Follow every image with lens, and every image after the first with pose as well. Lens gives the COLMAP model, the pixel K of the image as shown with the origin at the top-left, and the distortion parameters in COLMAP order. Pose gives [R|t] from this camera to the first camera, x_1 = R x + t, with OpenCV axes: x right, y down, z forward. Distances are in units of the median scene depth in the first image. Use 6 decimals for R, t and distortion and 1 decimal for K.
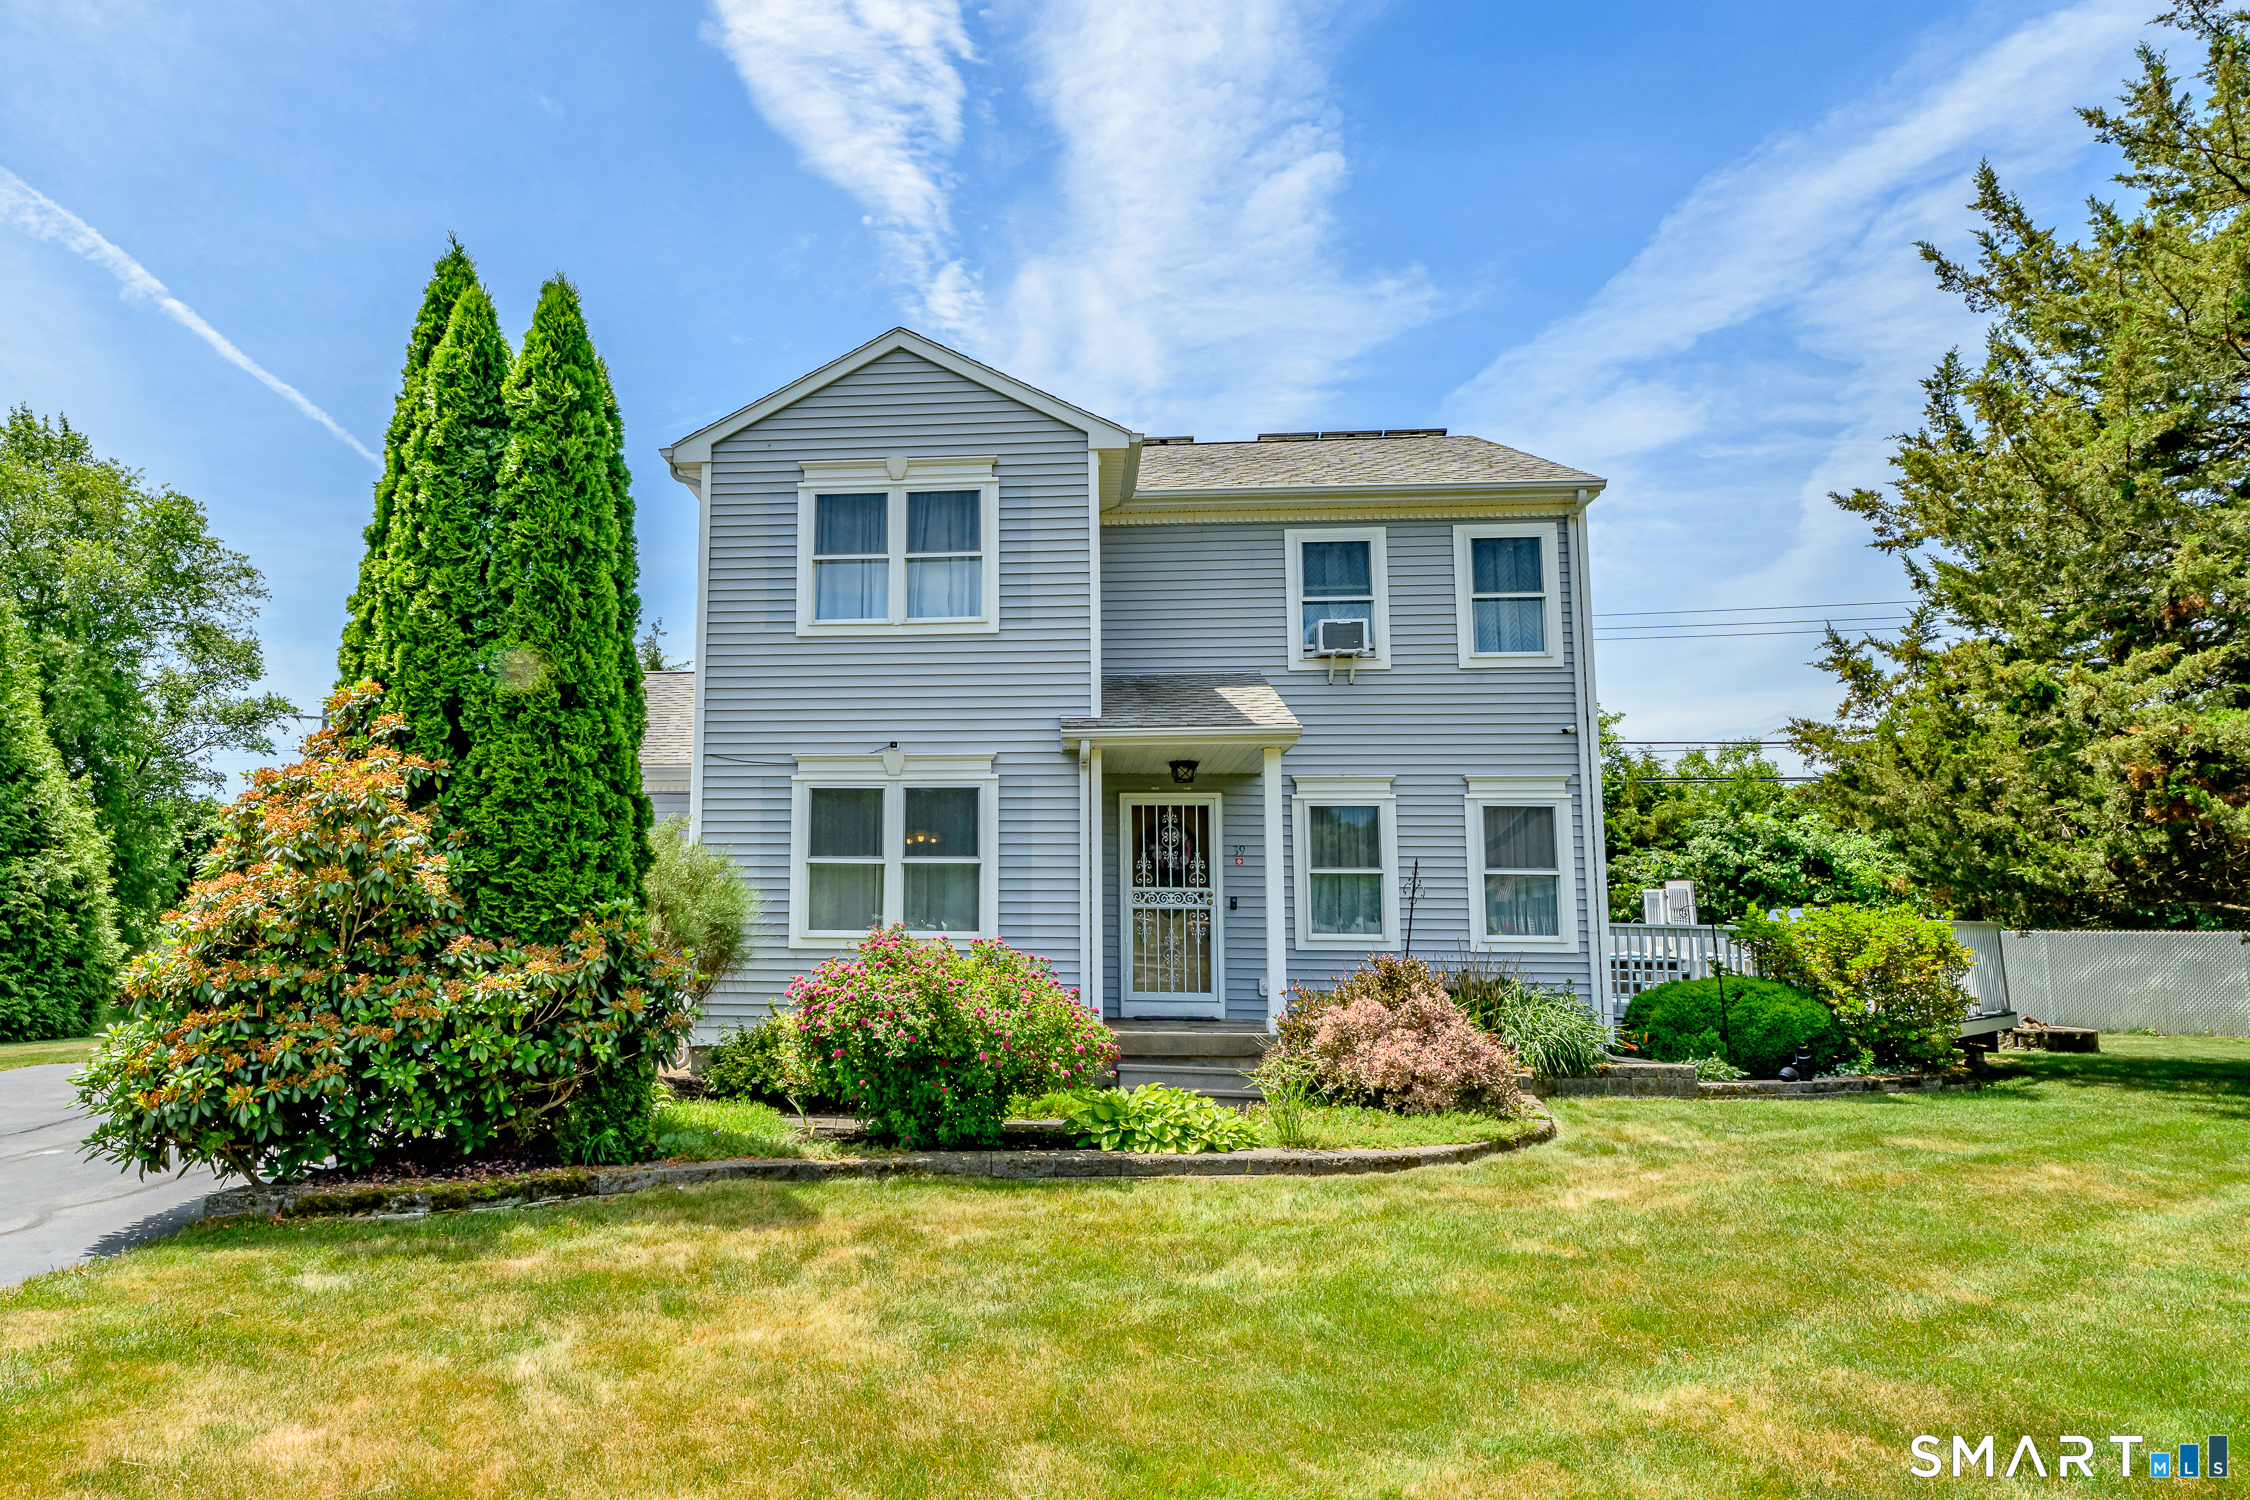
lens RADIAL K [[1308.9, 0, 930.6], [0, 1308.9, 769.2], [0, 0, 1]] dist [-0.002452, -0.015824]
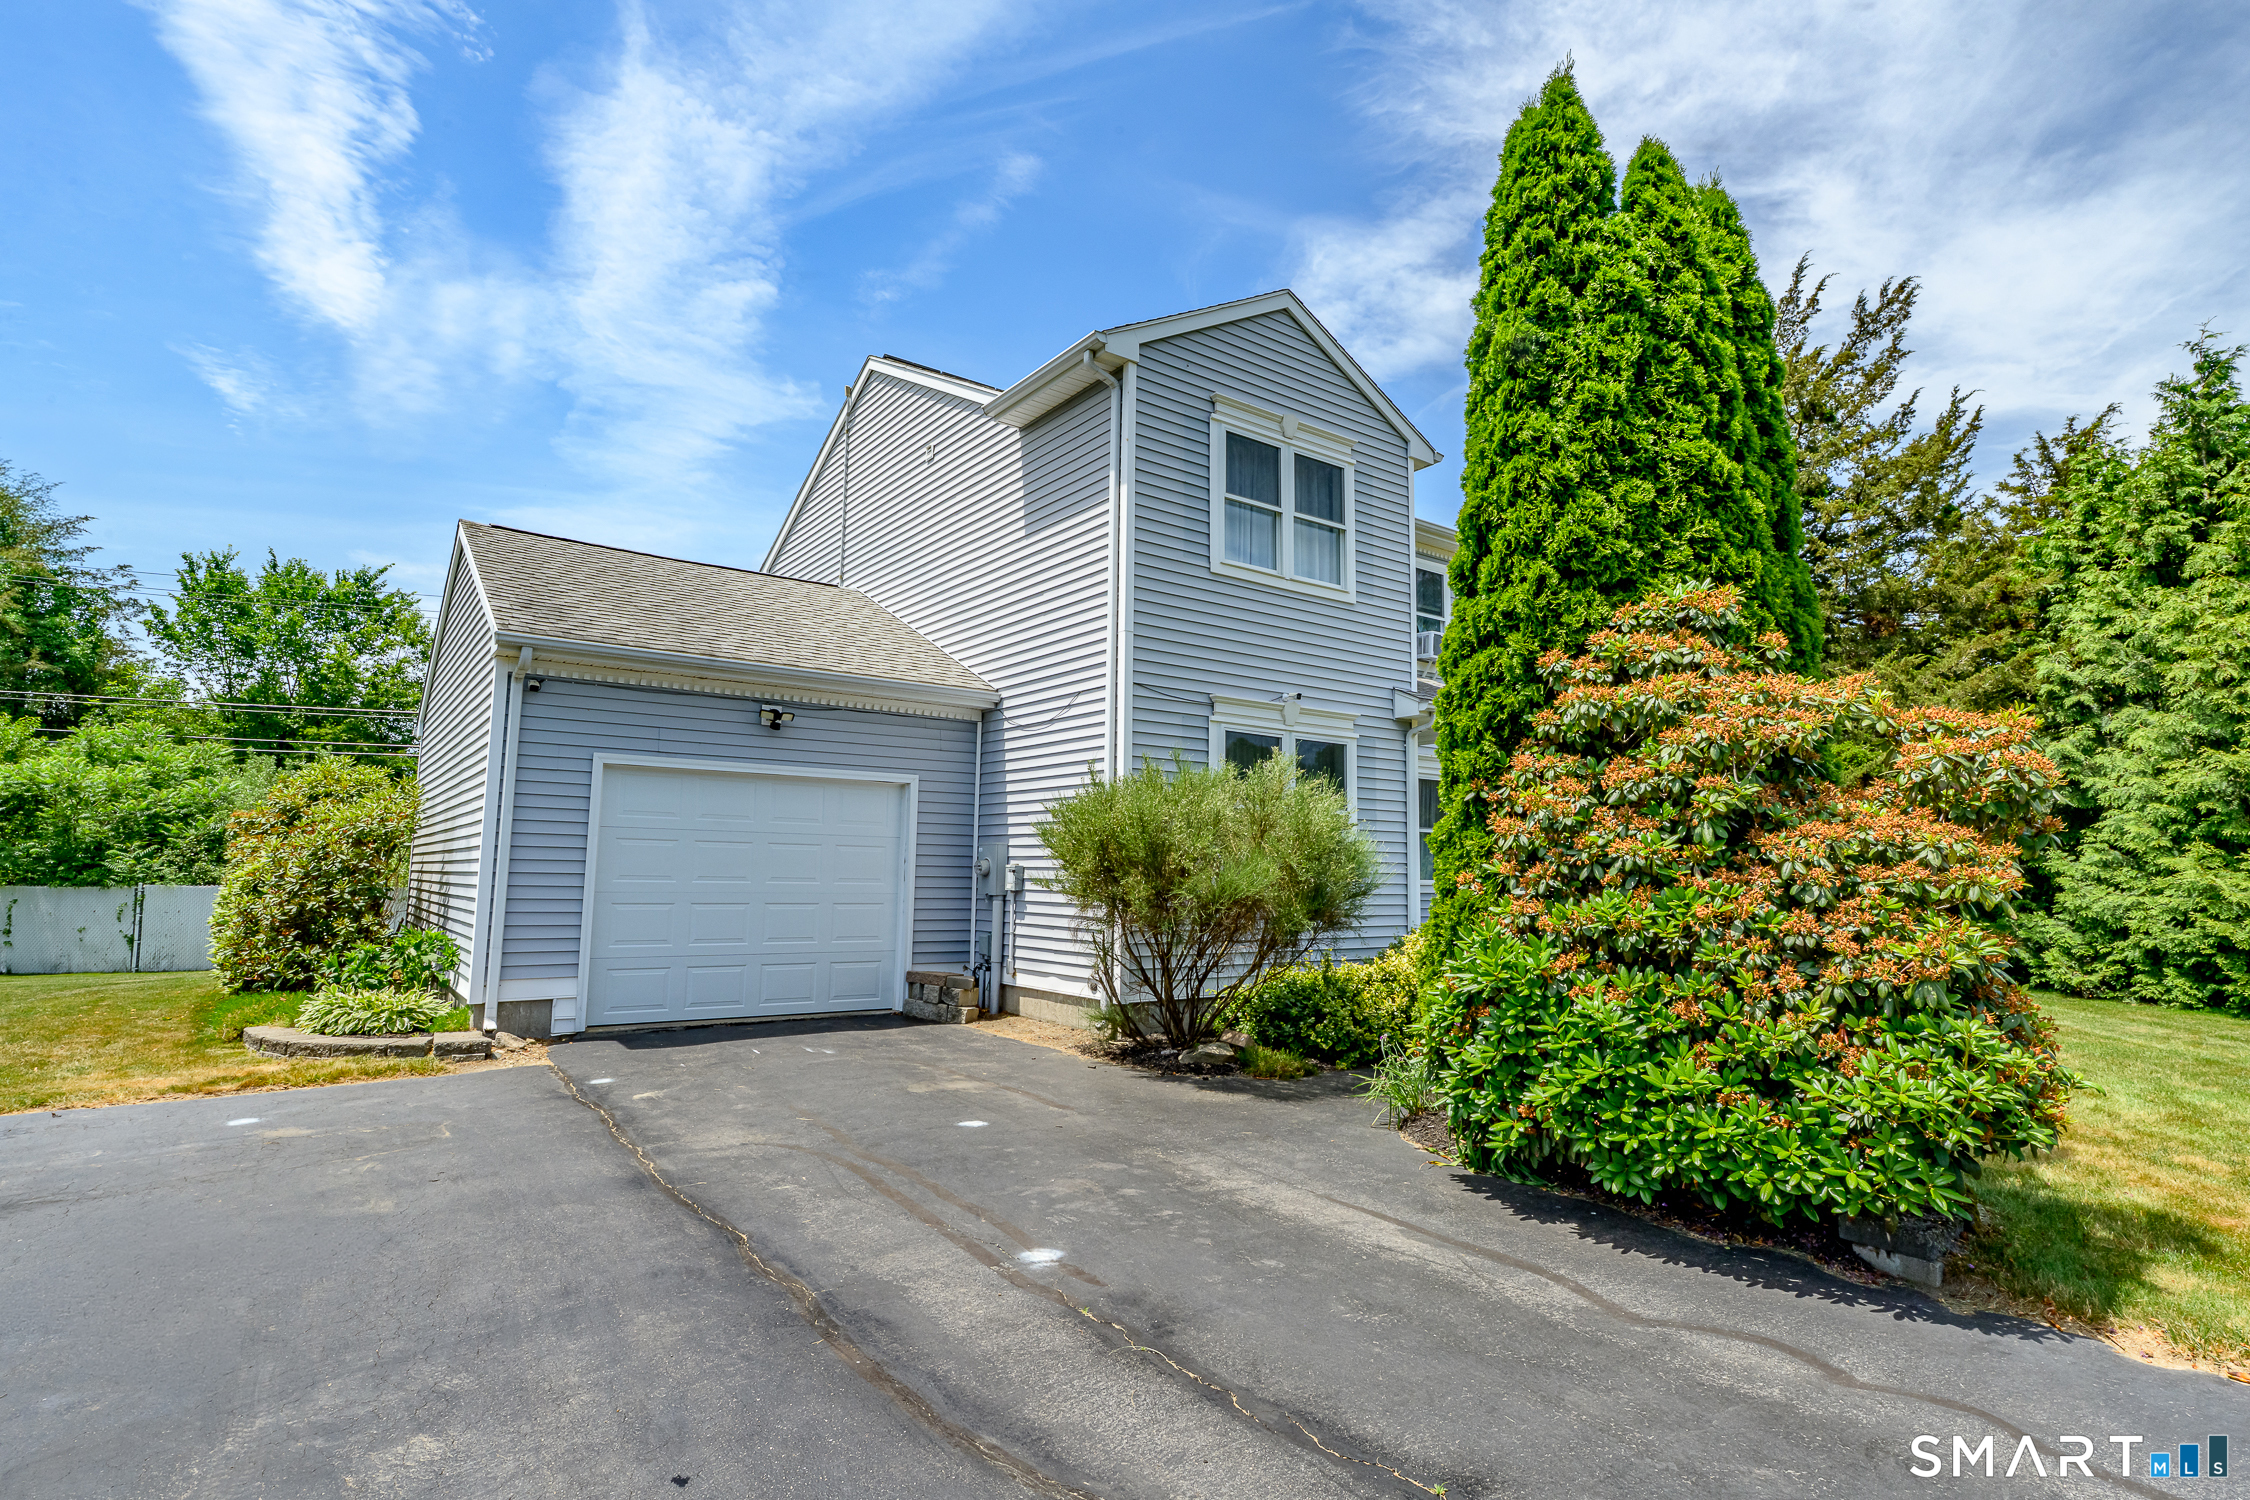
lens RADIAL K [[1141.2, 0, 1113.2], [0, 1141.2, 801.4], [0, 0, 1]] dist [-0.017825, 0.000817]
pose [[0.741831, 0.050471, 0.668685, -0.721174], [-0.091385, 0.995470, 0.026245, 0.050126], [-0.664331, -0.080577, 0.743082, 0.419659]]
